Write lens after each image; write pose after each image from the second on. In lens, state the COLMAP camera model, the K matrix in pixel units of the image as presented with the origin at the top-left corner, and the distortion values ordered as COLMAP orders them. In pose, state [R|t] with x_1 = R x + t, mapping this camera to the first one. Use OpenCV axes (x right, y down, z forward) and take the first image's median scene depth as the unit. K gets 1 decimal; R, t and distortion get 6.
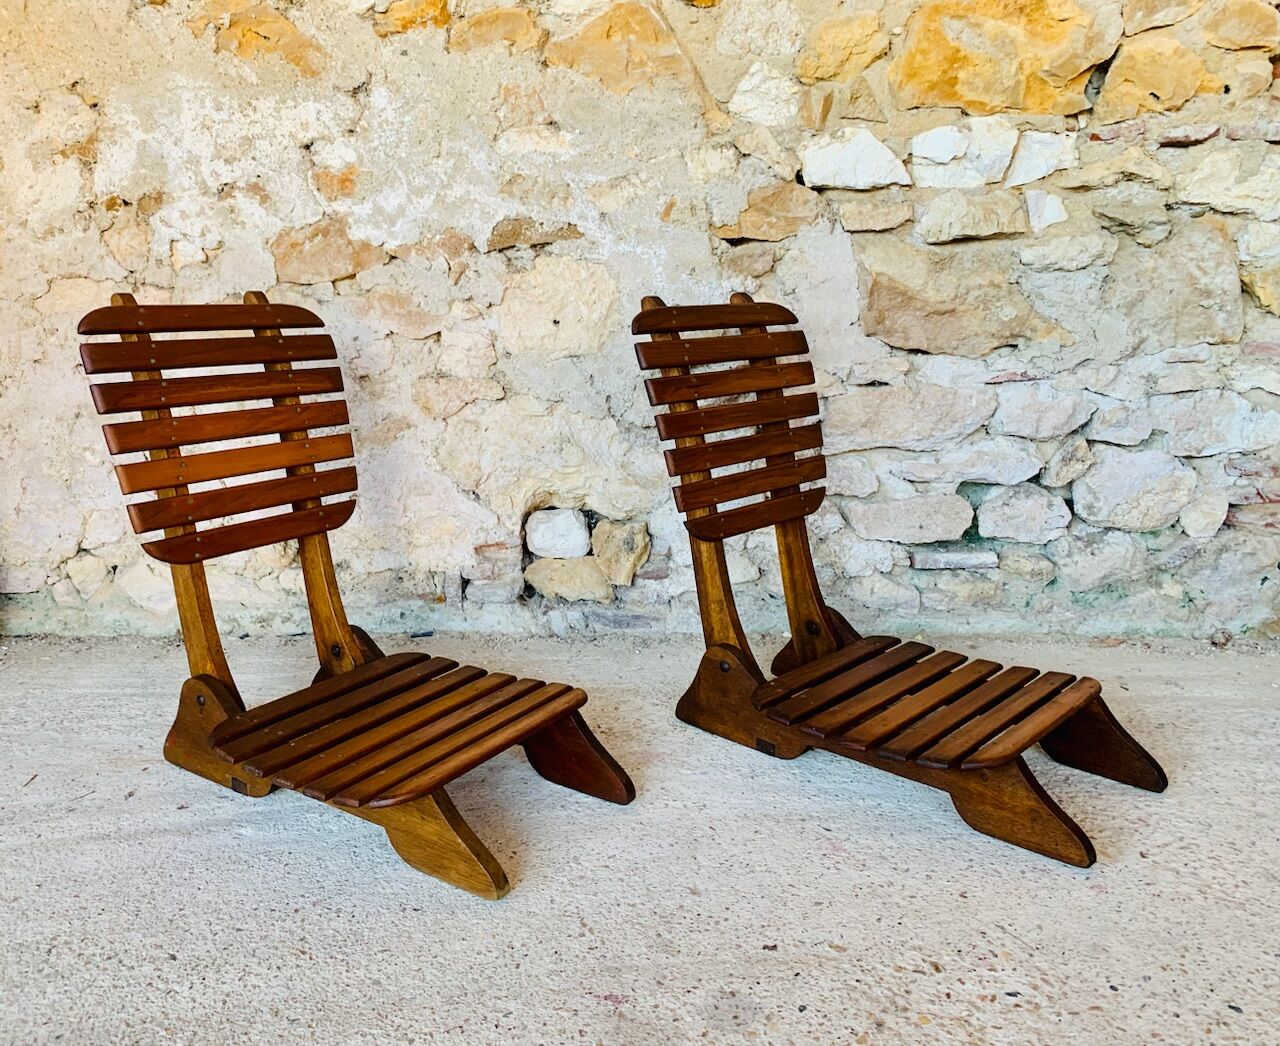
lens RADIAL K [[1062.6, 0, 577.0], [0, 1062.6, 504.0], [0, 0, 1]] dist [0.013727, -0.023827]
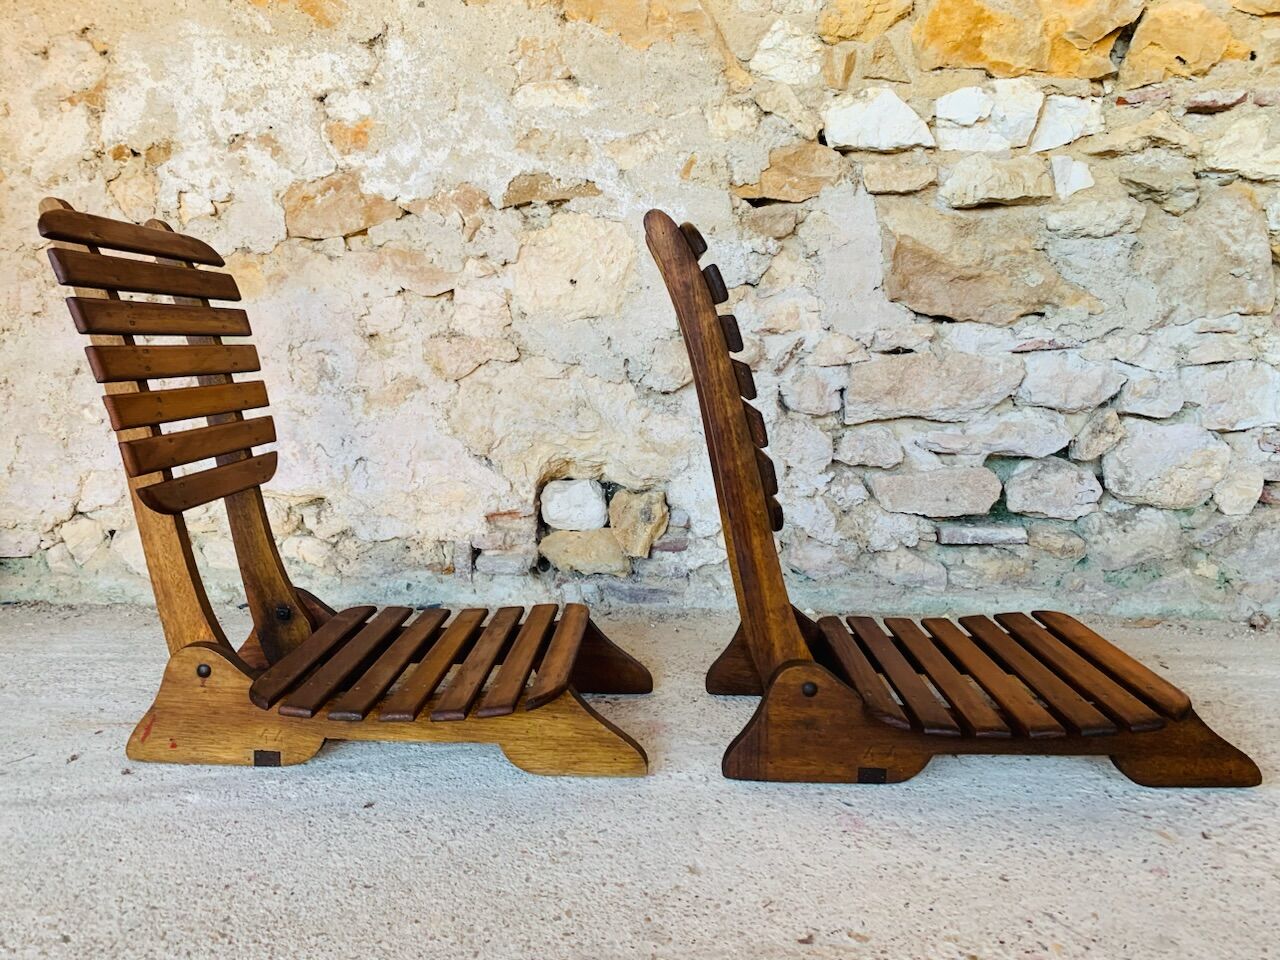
lens RADIAL K [[981.3, 0, 632.9], [0, 981.3, 465.9], [0, 0, 1]] dist [0.019200, -0.032989]
pose [[0.999848, 0.015372, 0.008191, 0.031560], [-0.014788, 0.997634, -0.067142, 0.058089], [-0.009204, 0.067011, 0.997710, 0.115814]]
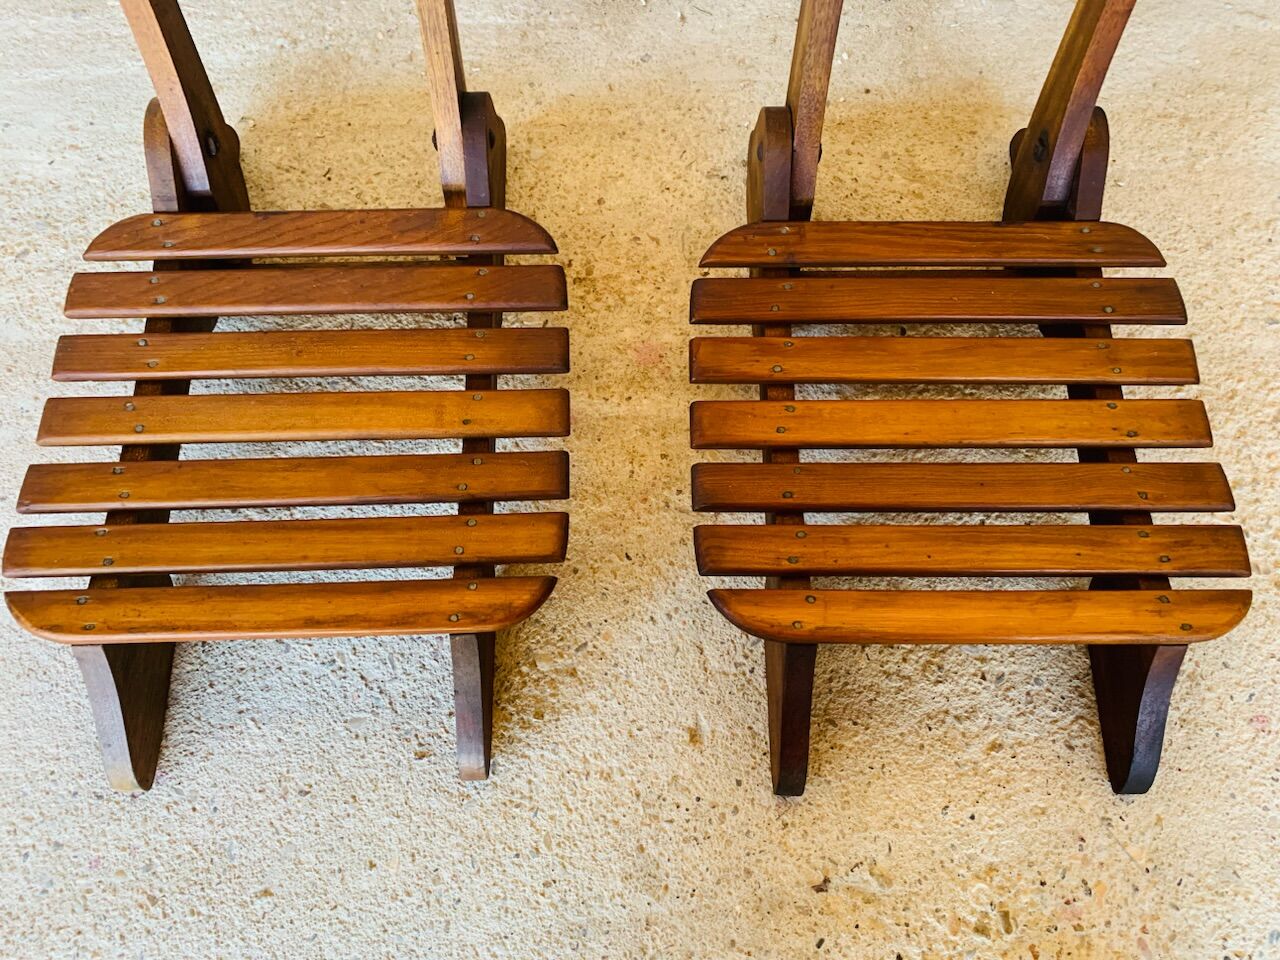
lens RADIAL K [[981.3, 0, 633.7], [0, 981.3, 468.2], [0, 0, 1]] dist [0.019200, -0.032989]
pose [[0.999552, -0.019362, 0.022845, 0.036928], [-0.008626, 0.544358, 0.838809, -0.180506], [-0.028676, -0.838629, 0.543947, 0.509665]]
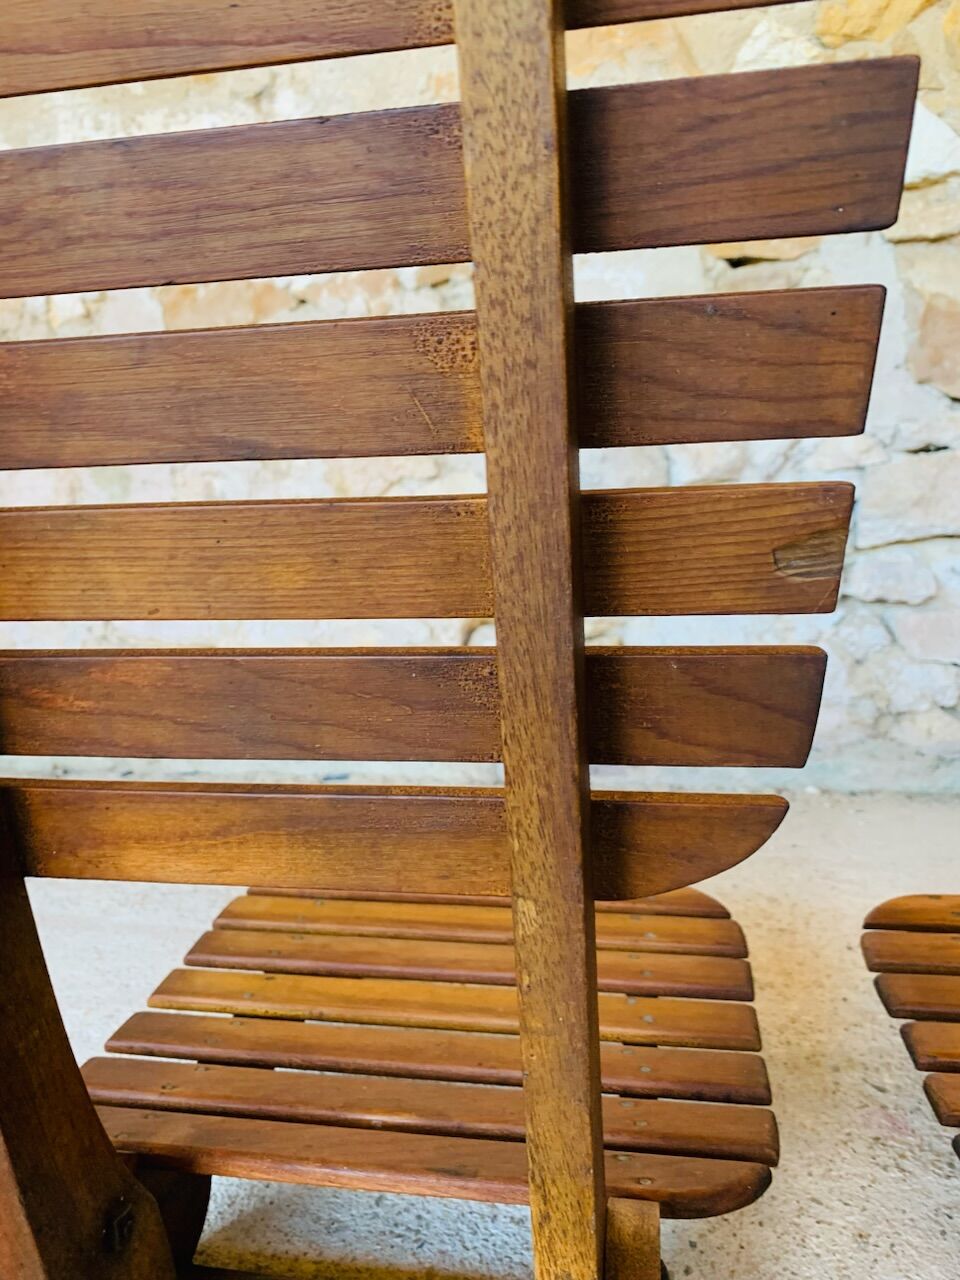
lens RADIAL K [[981.3, 0, 479.1], [0, 981.3, 635.0], [0, 0, 1]] dist [0.019200, -0.032989]
pose [[0.991354, 0.005896, -0.131083, 0.060801], [-0.014209, 0.997939, -0.062571, 0.066282], [0.130444, 0.063892, 0.989395, 0.297945]]
